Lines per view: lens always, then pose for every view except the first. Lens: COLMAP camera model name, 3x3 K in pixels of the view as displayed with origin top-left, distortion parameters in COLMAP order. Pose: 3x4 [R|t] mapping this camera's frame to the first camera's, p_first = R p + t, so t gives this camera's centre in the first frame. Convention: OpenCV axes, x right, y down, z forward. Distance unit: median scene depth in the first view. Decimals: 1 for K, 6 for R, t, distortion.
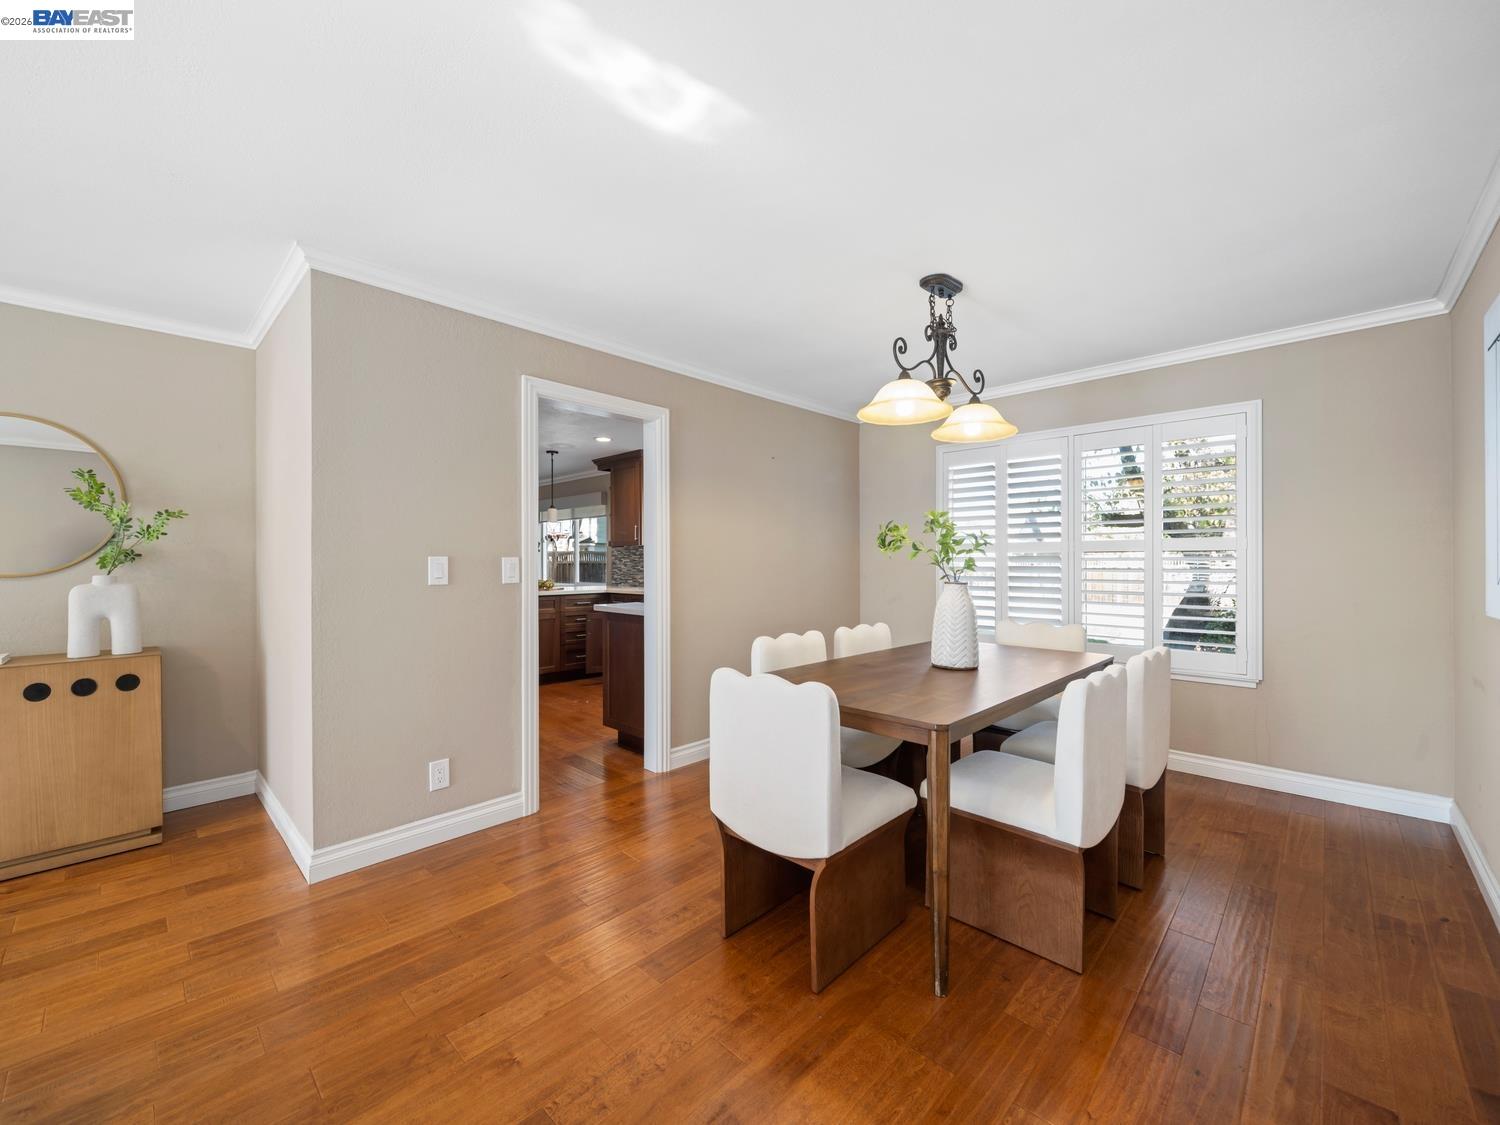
lens RADIAL K [[606.3, 0, 750.0], [0, 606.3, 562.5], [0, 0, 1]] dist [-0.002328, -0.000589]
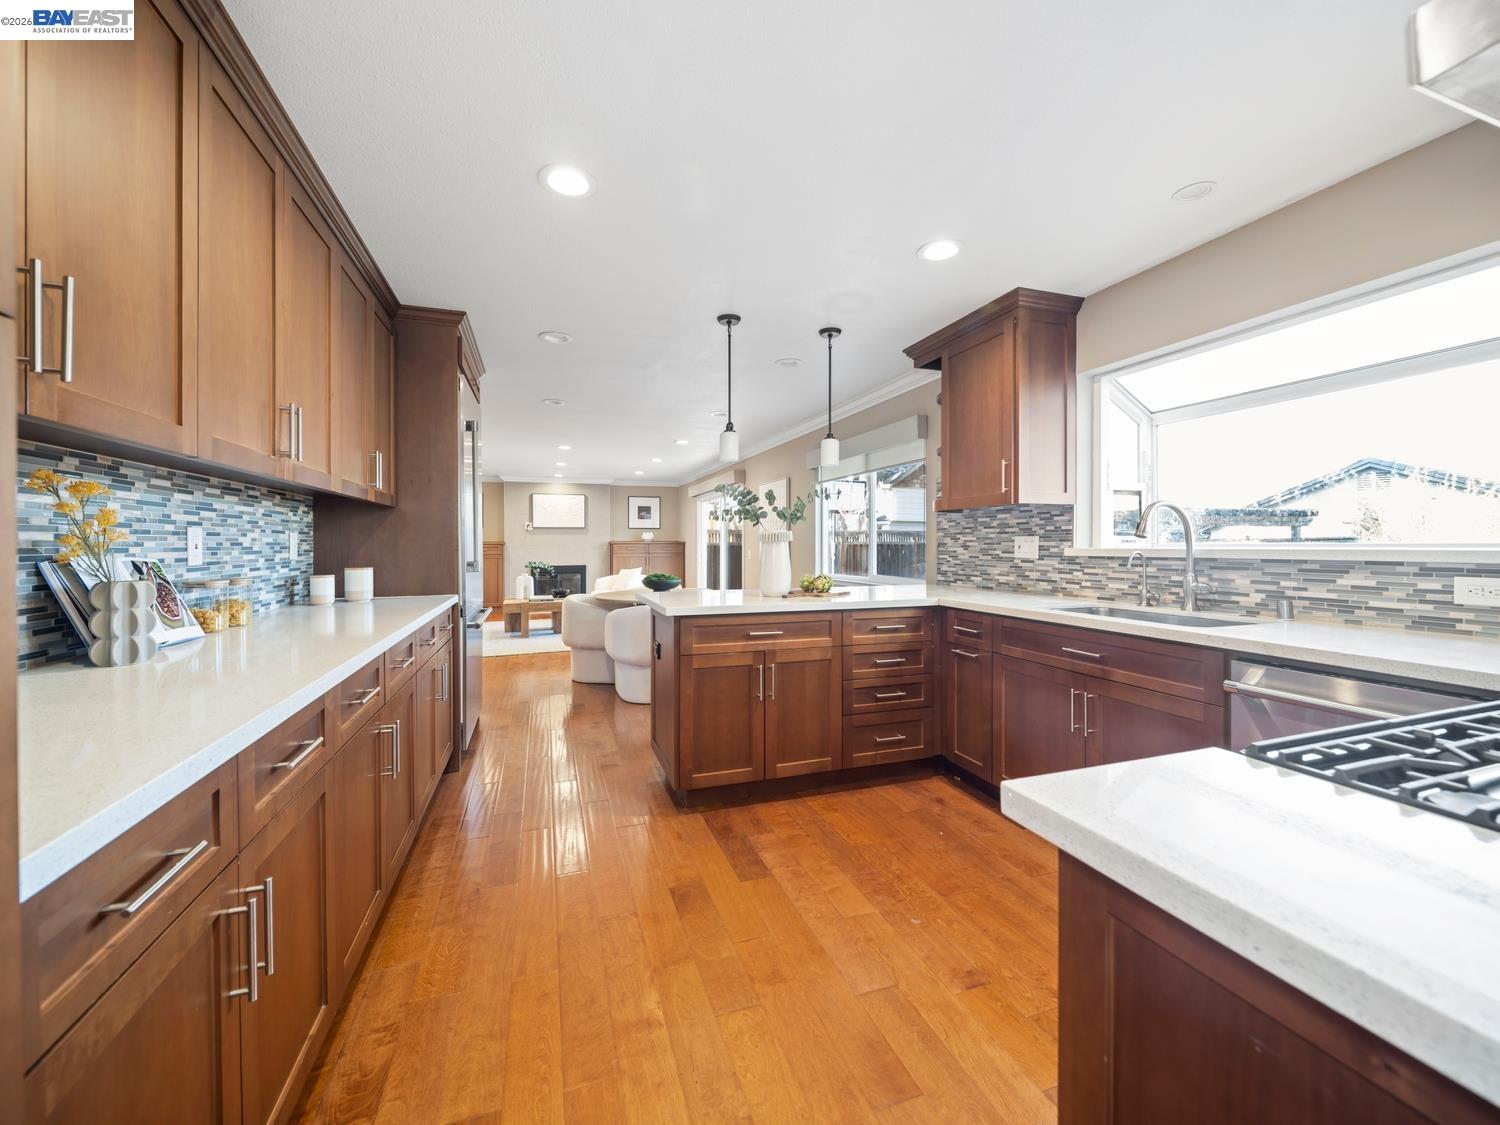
lens RADIAL K [[606.3, 0, 750.0], [0, 606.3, 562.5], [0, 0, 1]] dist [-0.002328, -0.000589]
pose [[0.891318, 0.011807, -0.453224, -0.132000], [0.002181, 0.999538, 0.030330, 0.001035], [0.453373, -0.028022, 0.890880, 0.441154]]
